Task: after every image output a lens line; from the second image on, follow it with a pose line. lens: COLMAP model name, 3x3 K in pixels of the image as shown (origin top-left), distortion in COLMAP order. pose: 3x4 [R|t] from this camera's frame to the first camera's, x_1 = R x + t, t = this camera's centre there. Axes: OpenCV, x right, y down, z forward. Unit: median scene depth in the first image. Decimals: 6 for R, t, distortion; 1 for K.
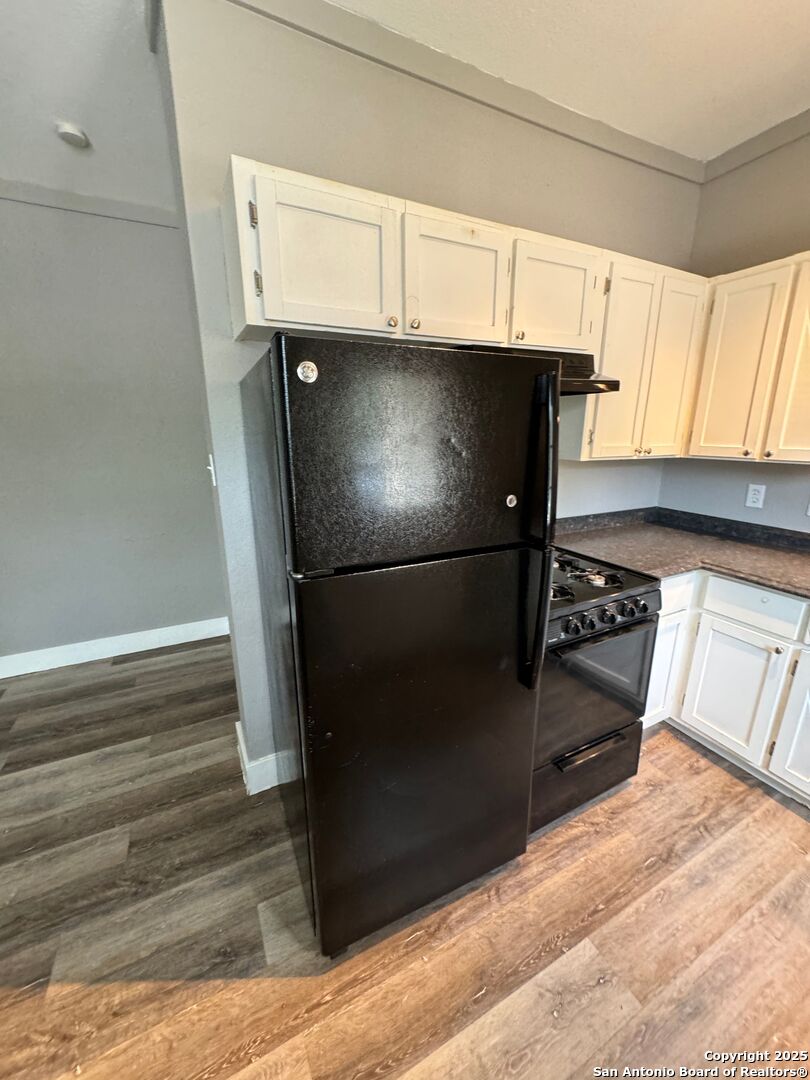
lens RADIAL K [[434.8, 0, 408.0], [0, 434.8, 534.8], [0, 0, 1]] dist [-0.001898, 0.000487]
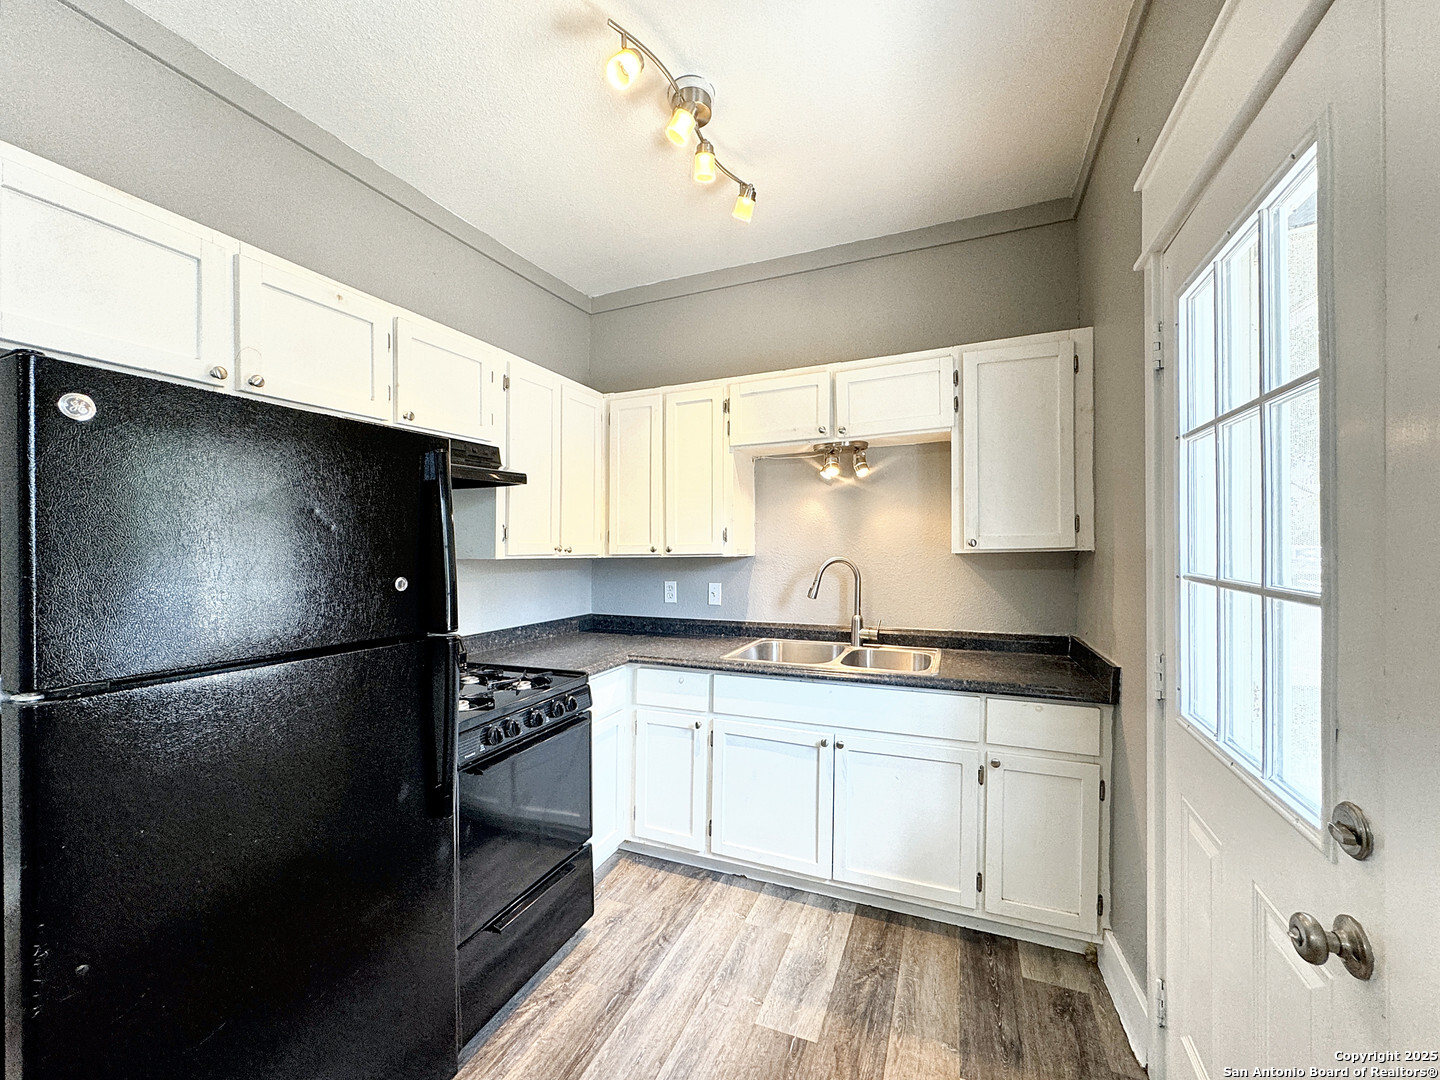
lens RADIAL K [[579.7, 0, 727.8], [0, 579.7, 542.9], [0, 0, 1]] dist [-0.001898, 0.000487]
pose [[0.758040, 0.000954, 0.652207, -0.017245], [0.164504, 0.967388, -0.192612, 0.125997], [-0.631121, 0.253298, 0.733162, -0.208961]]
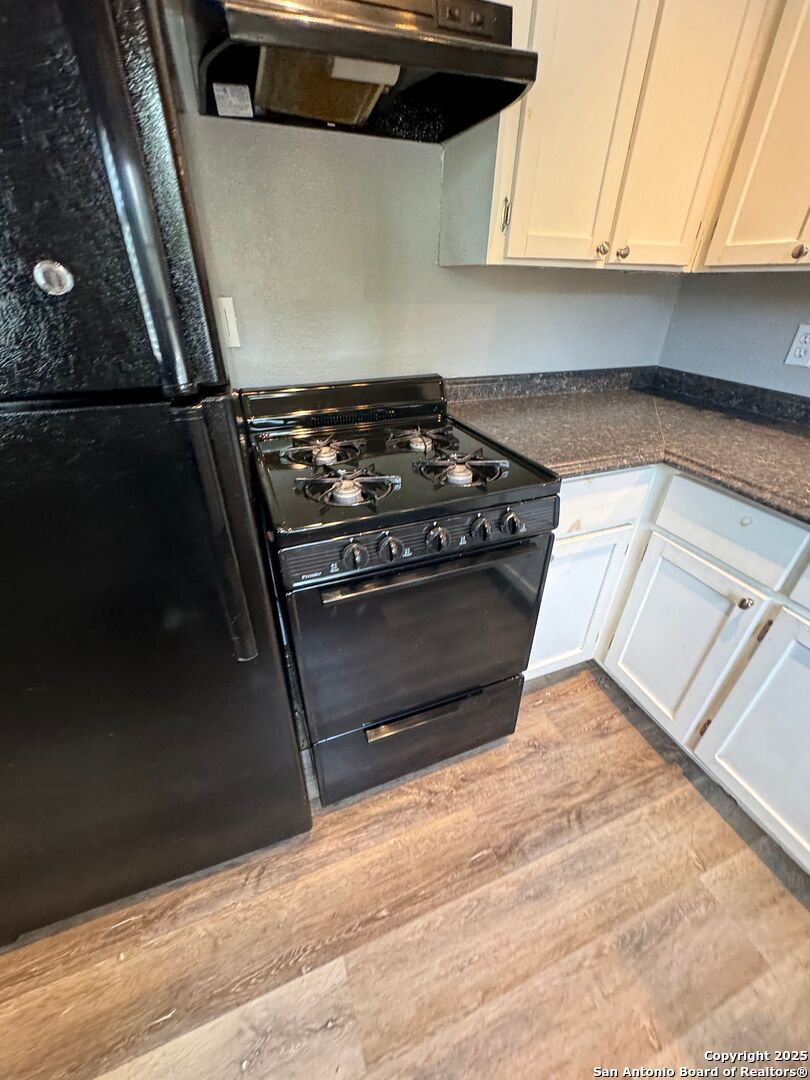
lens RADIAL K [[434.8, 0, 411.5], [0, 434.8, 538.3], [0, 0, 1]] dist [-0.001898, 0.000487]
pose [[0.994873, 0.062329, -0.079645, 0.448589], [-0.036959, 0.957111, 0.287356, 0.020135], [0.094140, -0.282939, 0.954507, 0.414515]]
